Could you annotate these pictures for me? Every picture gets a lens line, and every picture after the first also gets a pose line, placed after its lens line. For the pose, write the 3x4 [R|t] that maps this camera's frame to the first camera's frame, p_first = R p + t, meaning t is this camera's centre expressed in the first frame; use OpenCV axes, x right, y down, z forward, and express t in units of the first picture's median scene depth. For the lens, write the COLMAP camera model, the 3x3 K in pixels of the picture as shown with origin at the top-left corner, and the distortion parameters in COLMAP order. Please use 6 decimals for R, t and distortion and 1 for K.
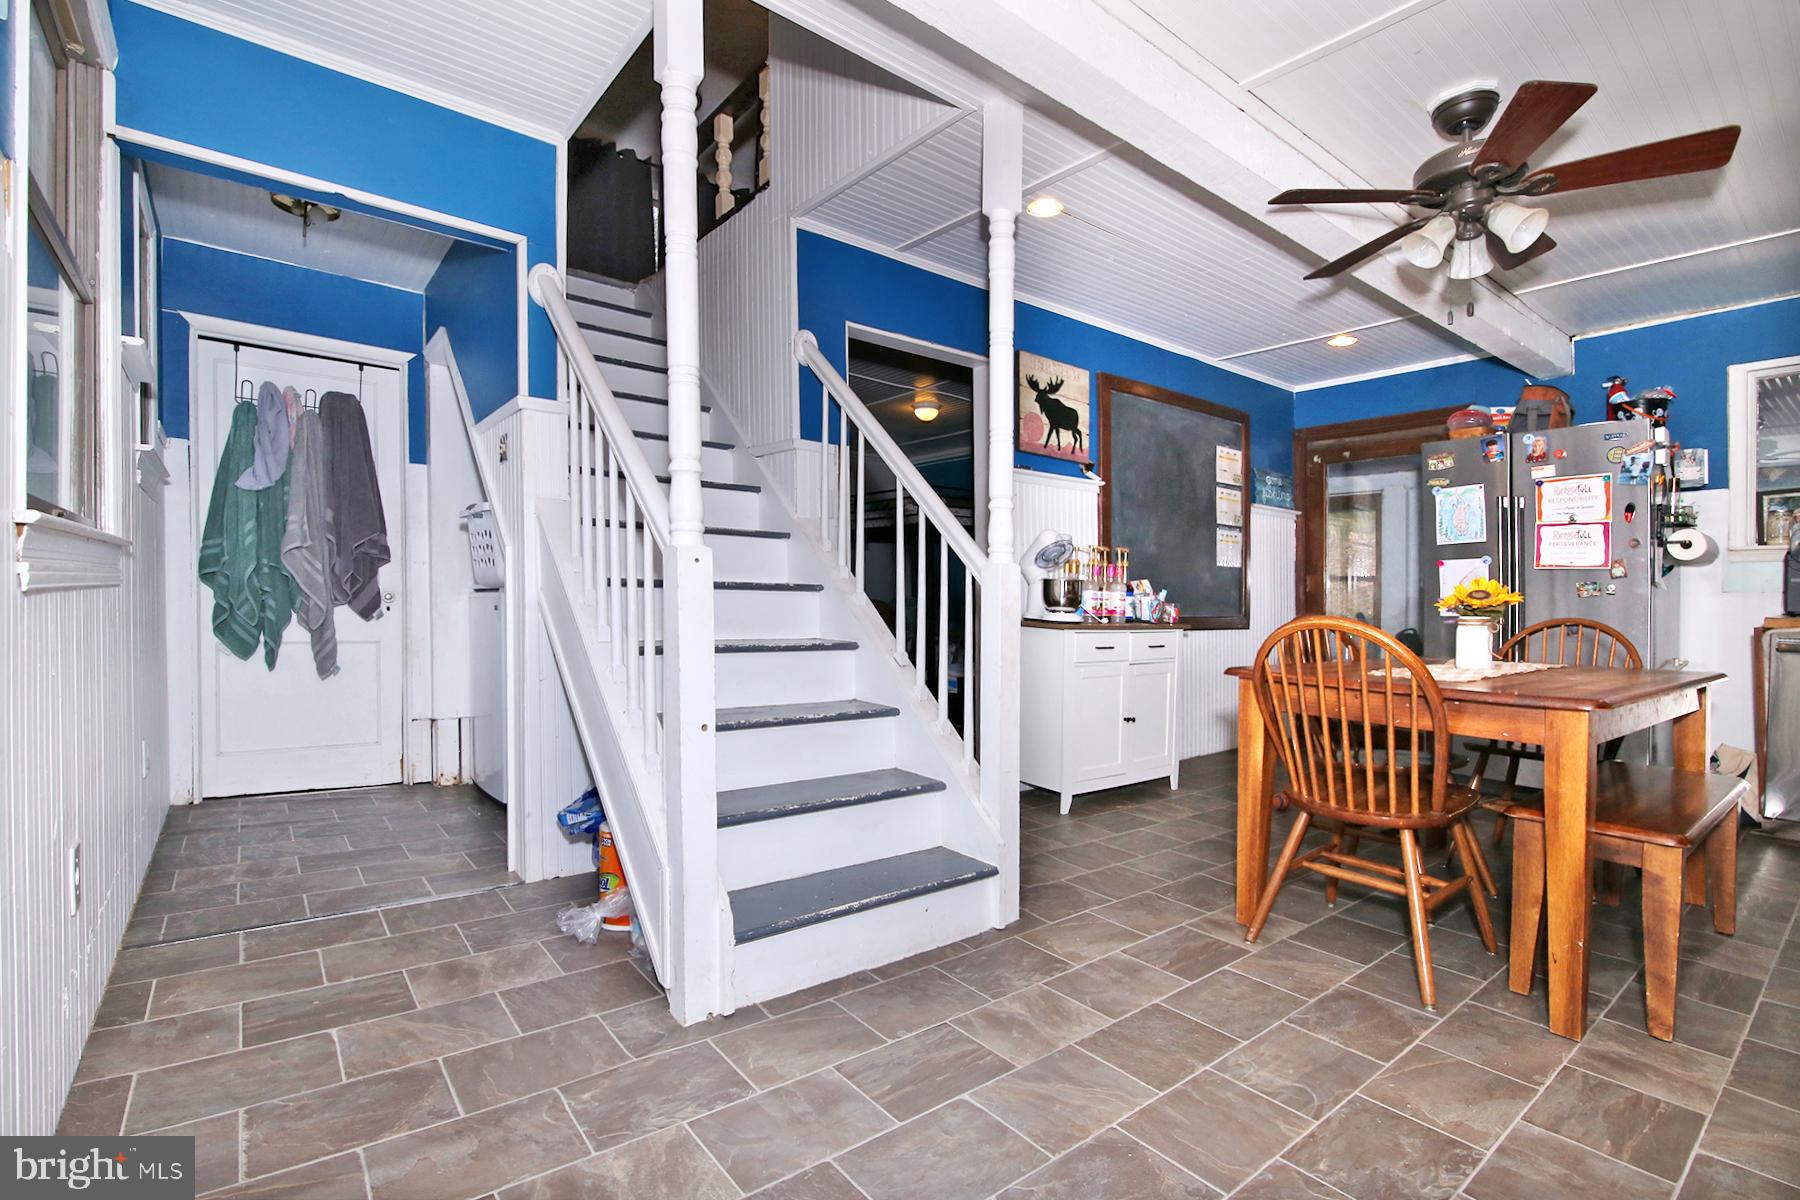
lens RADIAL K [[876.9, 0, 842.1], [0, 876.9, 551.5], [0, 0, 1]] dist [-0.021569, -0.000463]
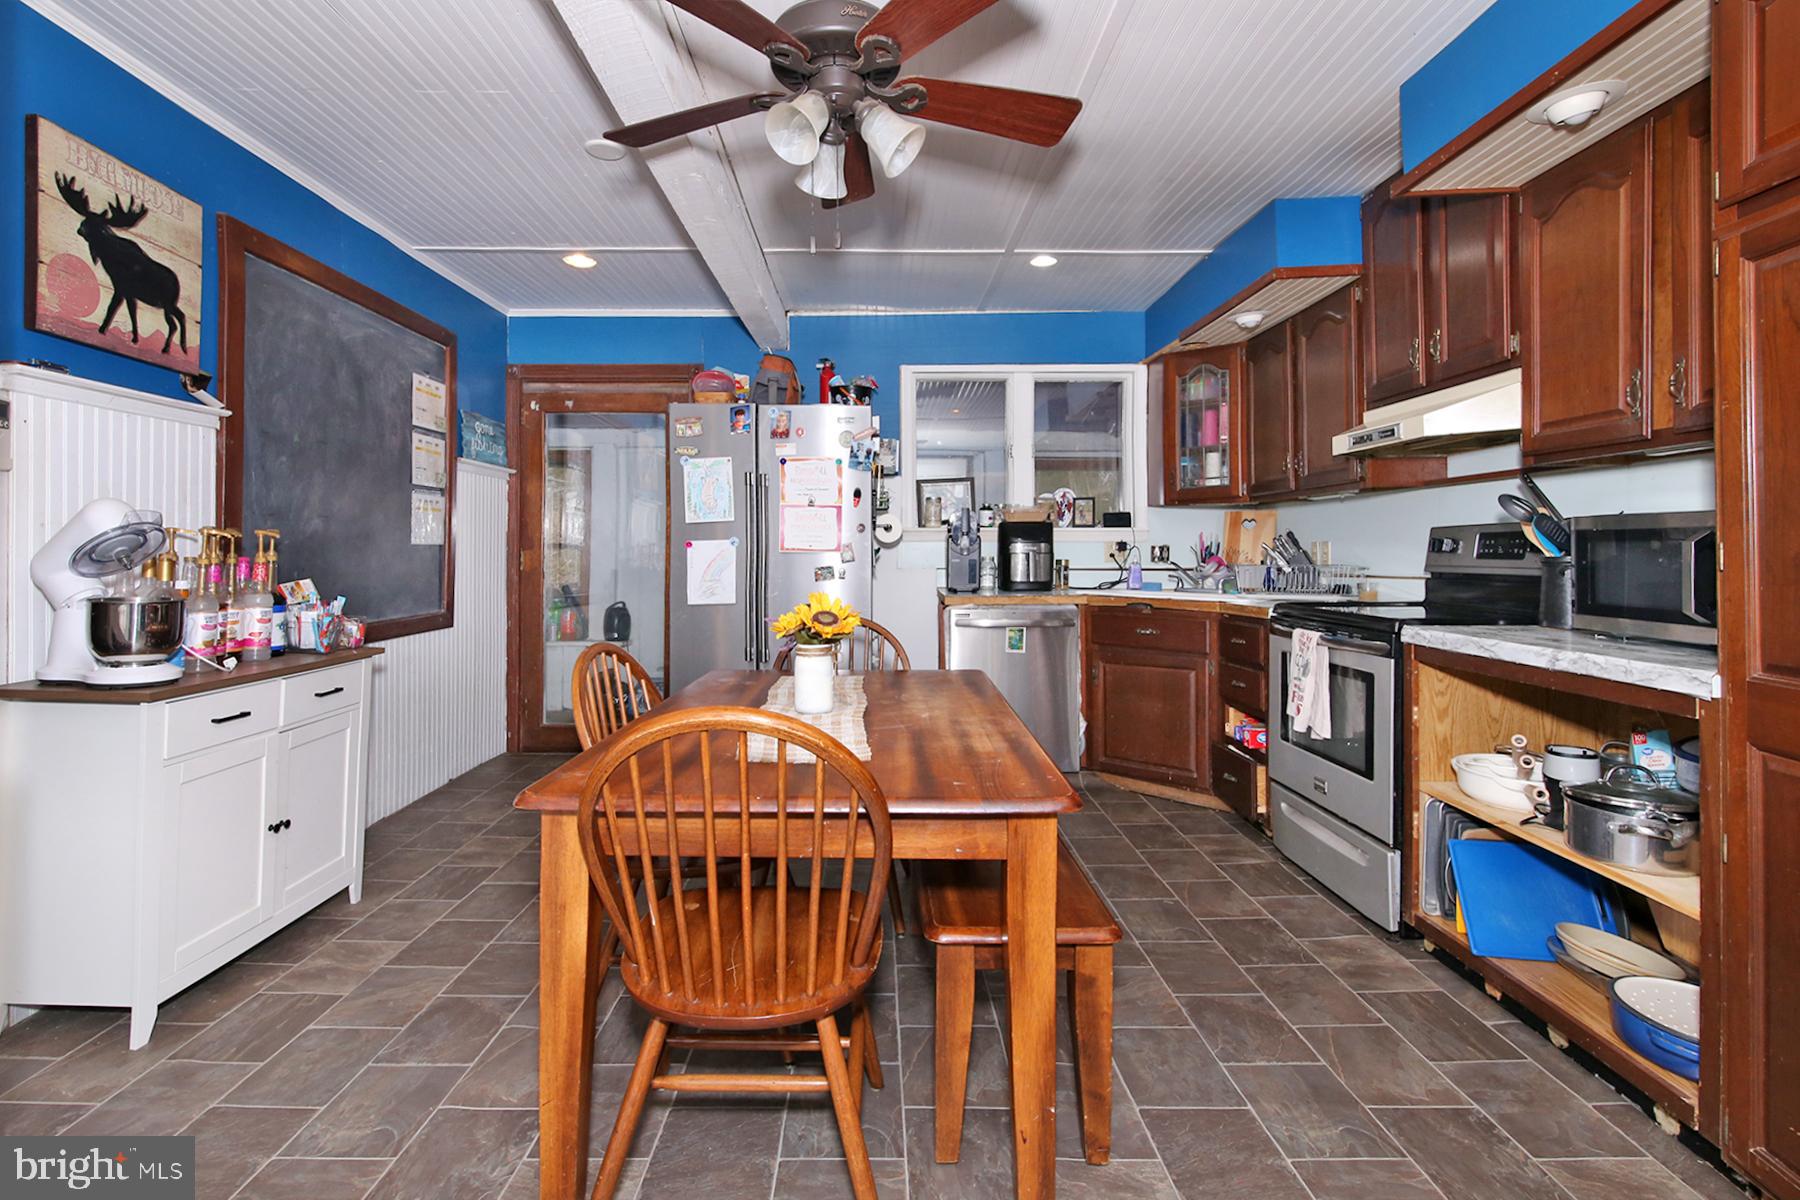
lens RADIAL K [[892.6, 0, 904.7], [0, 892.6, 559.2], [0, 0, 1]] dist [-0.011621, -0.000219]
pose [[0.572168, -0.029506, 0.819606, 0.081699], [-0.034153, 0.997629, 0.059757, -0.034348], [-0.819425, -0.062183, 0.569803, 0.321563]]
